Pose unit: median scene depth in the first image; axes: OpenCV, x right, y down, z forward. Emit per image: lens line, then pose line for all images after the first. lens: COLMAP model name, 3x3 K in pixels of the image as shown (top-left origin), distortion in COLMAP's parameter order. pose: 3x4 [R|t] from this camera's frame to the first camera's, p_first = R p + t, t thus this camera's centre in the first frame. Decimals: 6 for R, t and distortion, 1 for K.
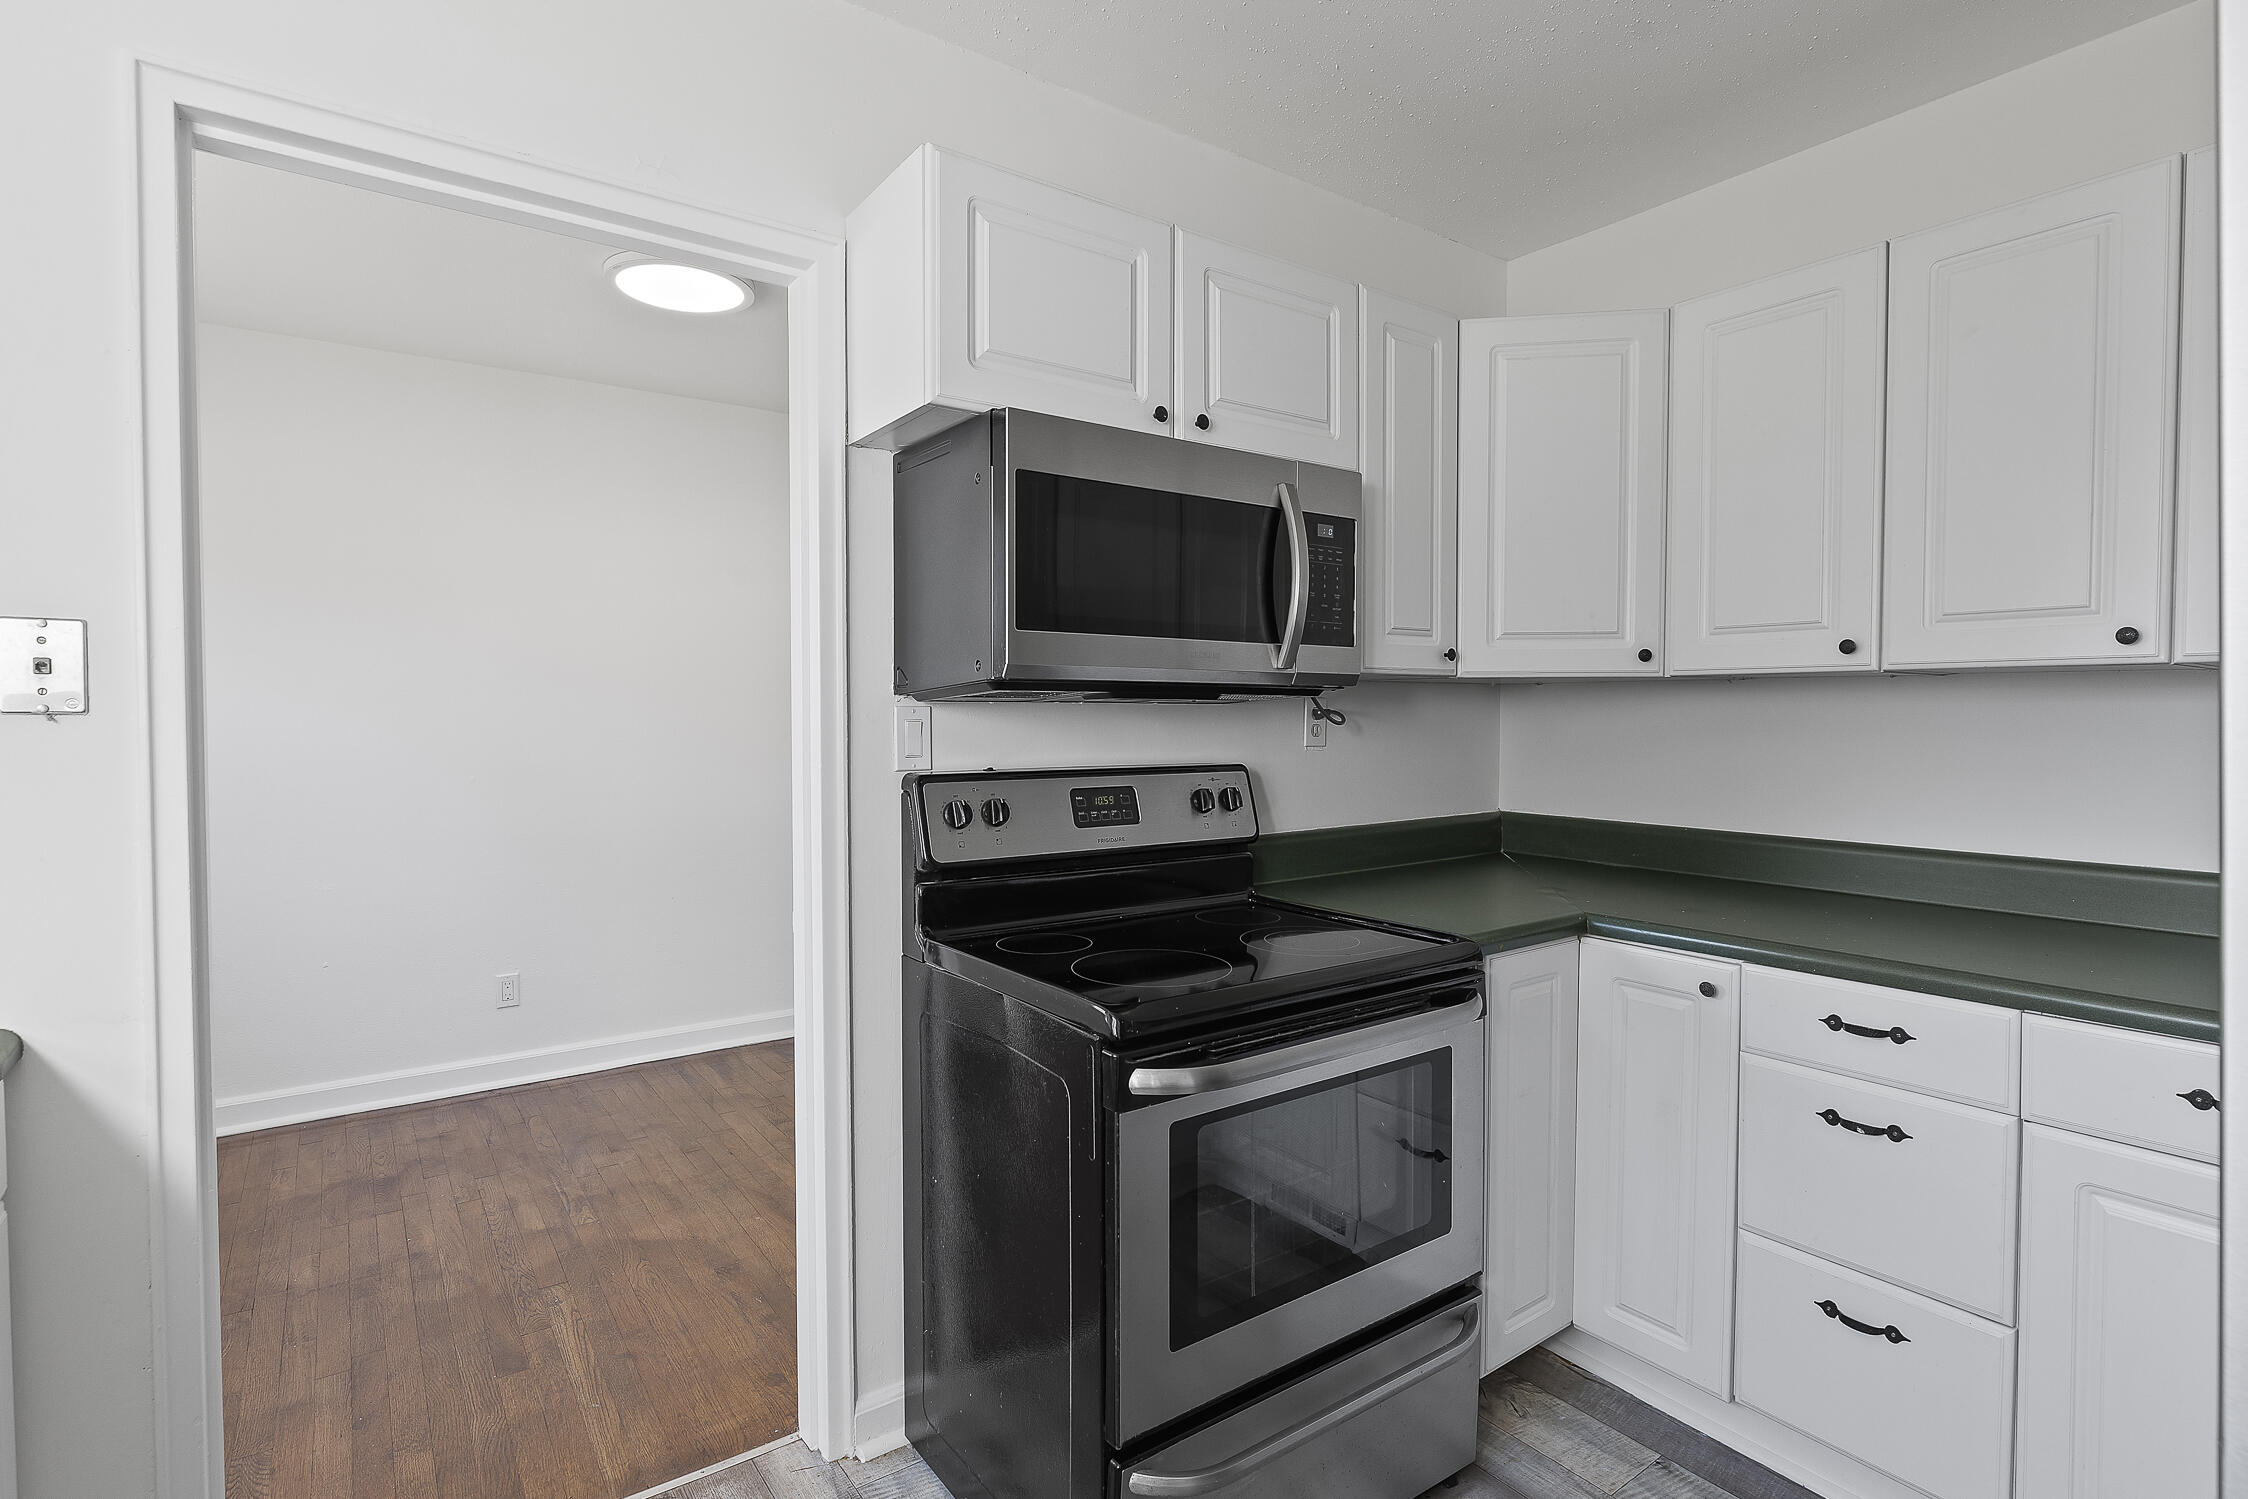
lens RADIAL K [[1122.4, 0, 1124.0], [0, 1122.4, 749.5], [0, 0, 1]] dist [0.000370, 0.000102]
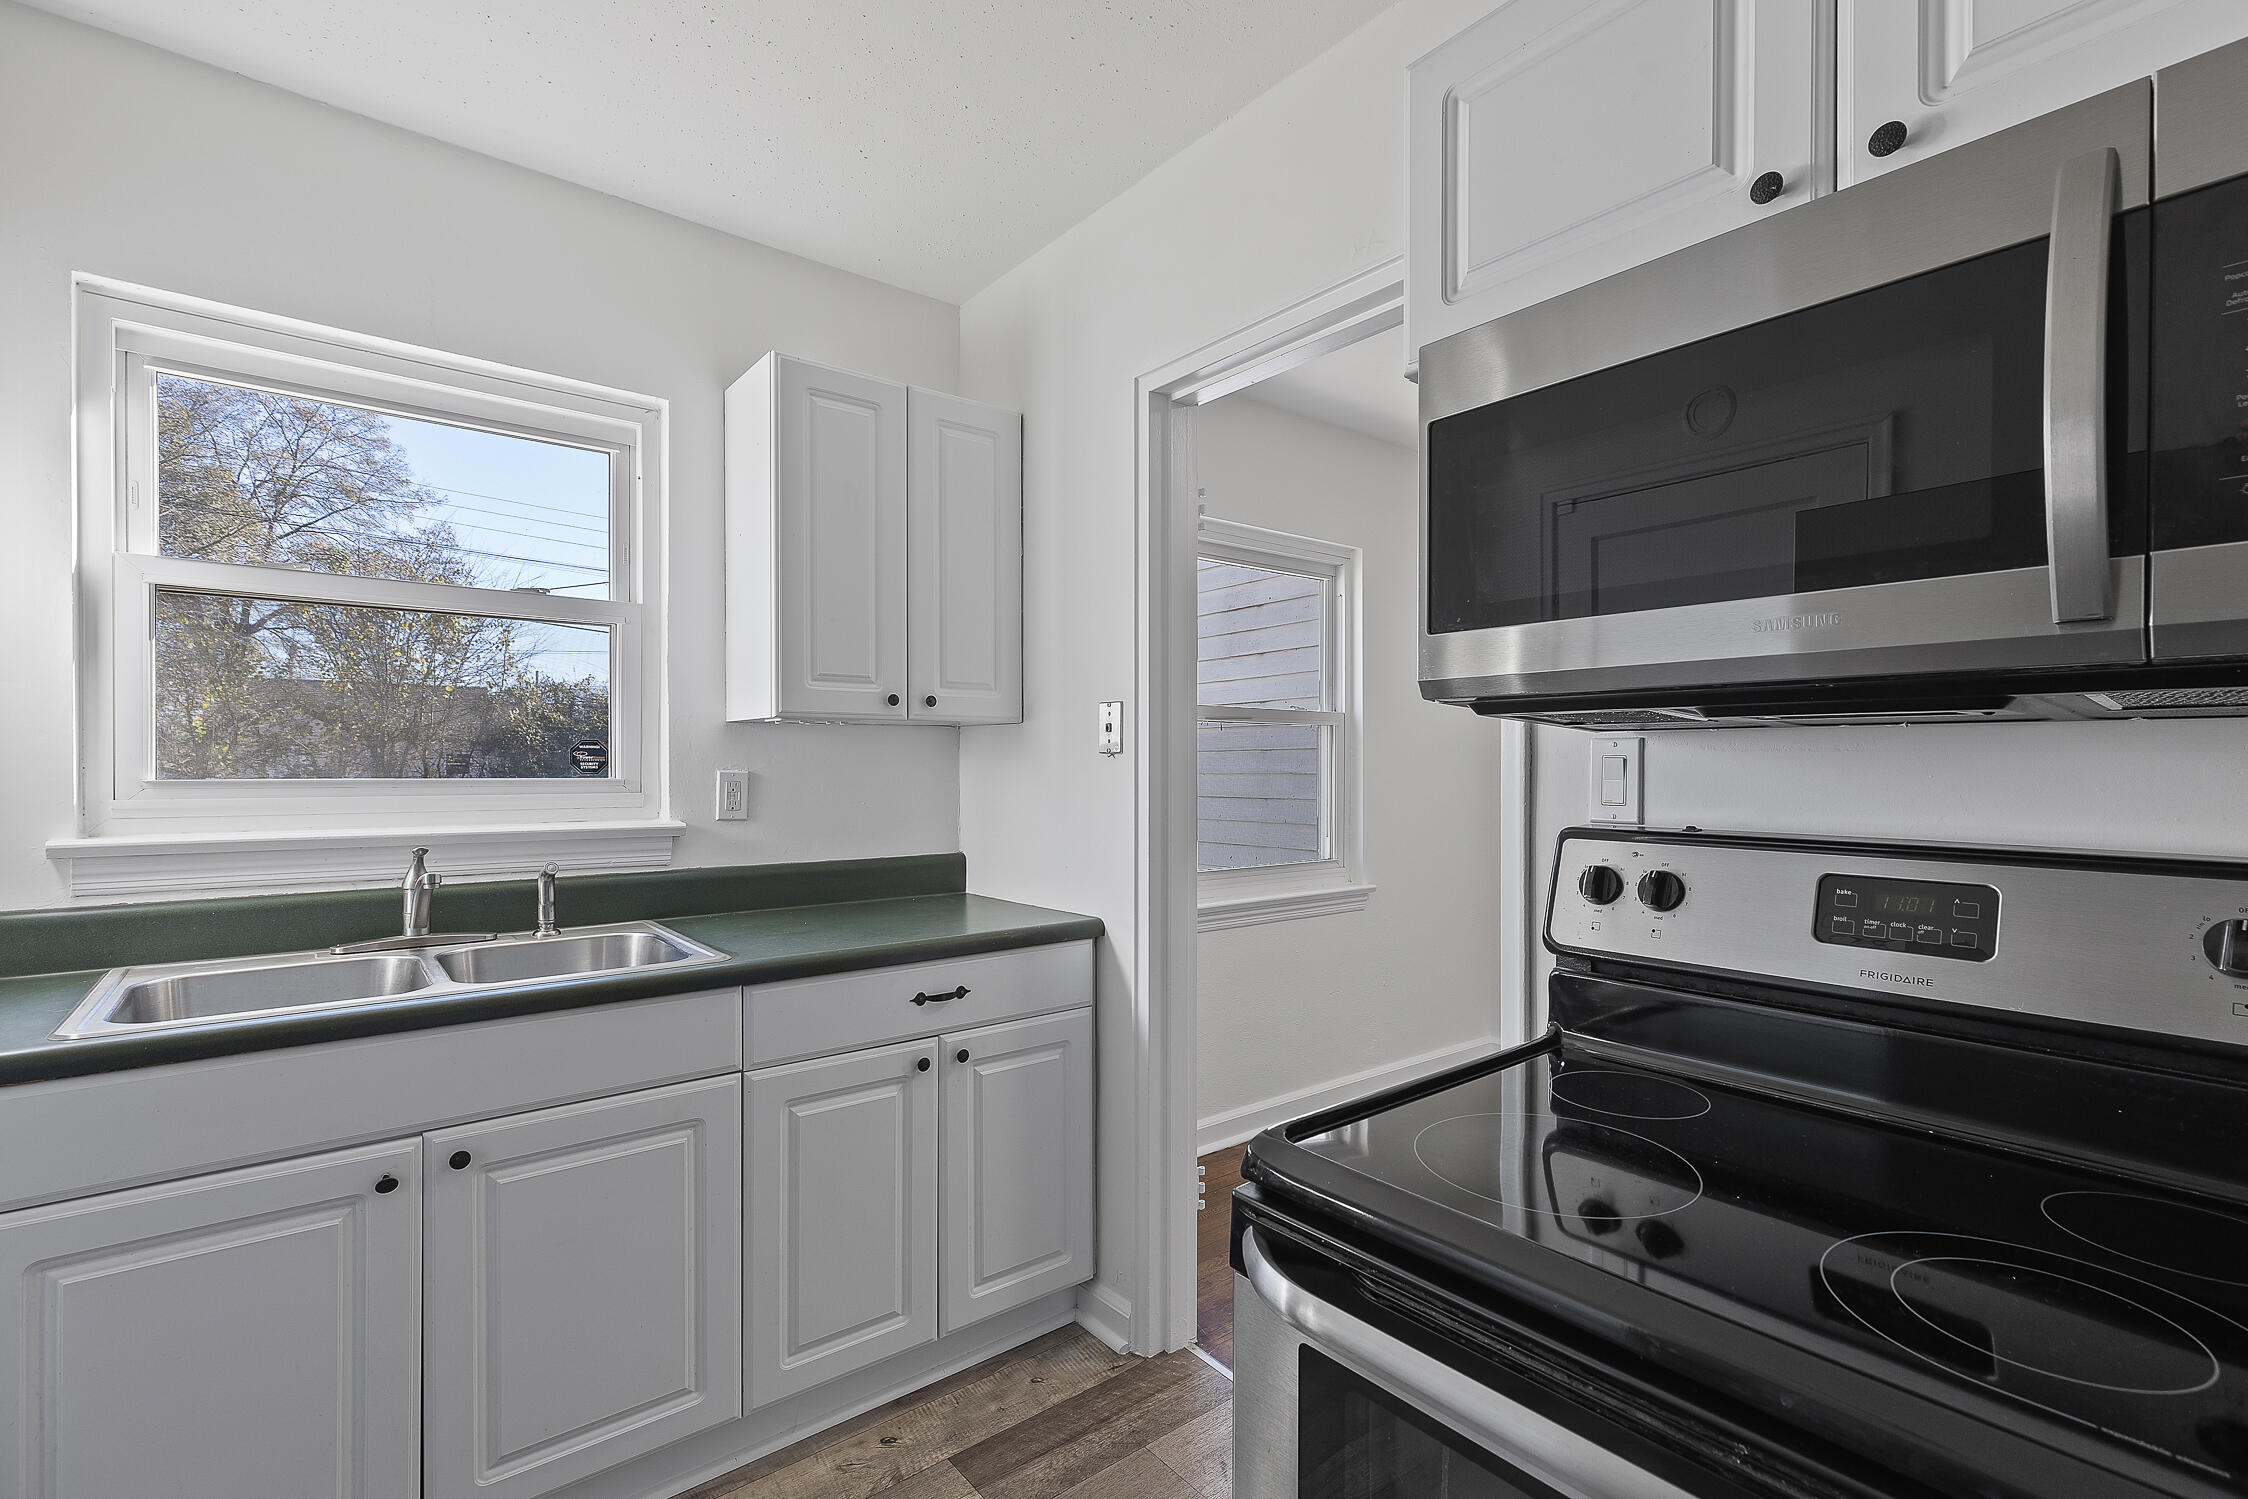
lens RADIAL K [[1025.8, 0, 1134.6], [0, 1025.8, 763.7], [0, 0, 1]] dist [0.001470, 0.000113]
pose [[0.066482, -0.004748, -0.997776, 0.488714], [-0.039396, 0.999196, -0.007380, -0.003426], [0.997010, 0.039799, 0.066242, 0.643822]]
